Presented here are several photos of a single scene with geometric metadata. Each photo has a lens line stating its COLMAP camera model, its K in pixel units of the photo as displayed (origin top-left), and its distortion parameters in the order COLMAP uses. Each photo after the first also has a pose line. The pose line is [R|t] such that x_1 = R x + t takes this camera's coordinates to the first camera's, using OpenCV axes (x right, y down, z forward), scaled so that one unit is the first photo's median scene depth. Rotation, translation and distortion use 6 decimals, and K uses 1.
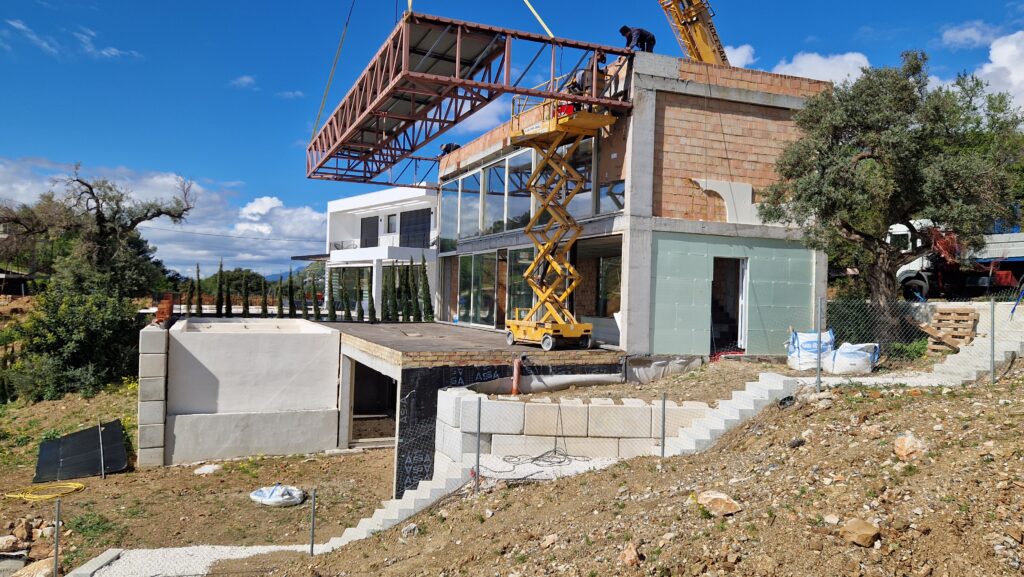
lens RADIAL K [[789.4, 0, 512.0], [0, 789.4, 288.5], [0, 0, 1]] dist [-0.001325, -0.000672]
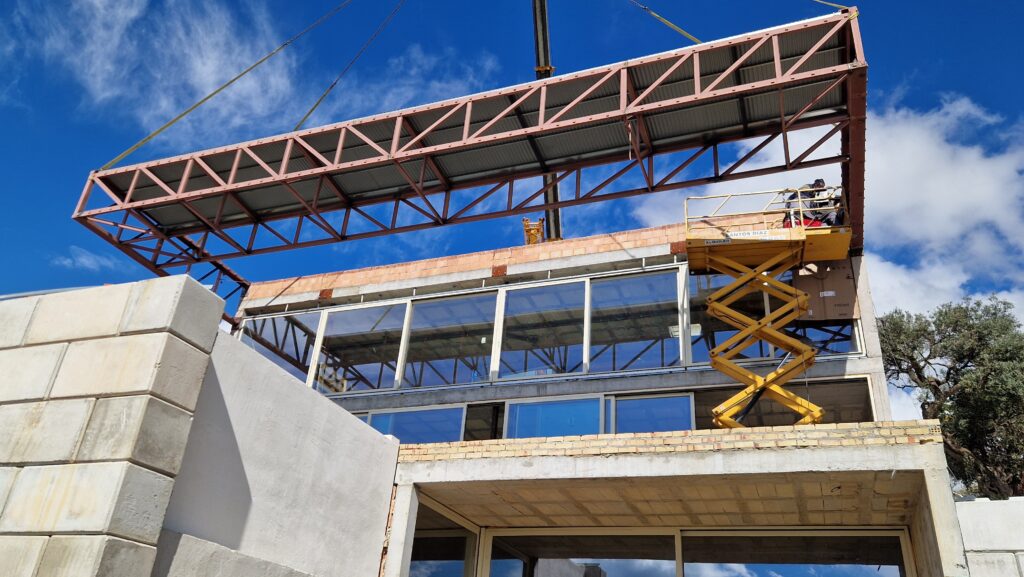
lens RADIAL K [[789.4, 0, 512.0], [0, 789.4, 288.5], [0, 0, 1]] dist [-0.001325, -0.000672]
pose [[0.670577, 0.374408, 0.640426, -0.562313], [-0.058862, 0.887426, -0.457177, 0.205920], [-0.739501, 0.268875, 0.617126, 0.622590]]
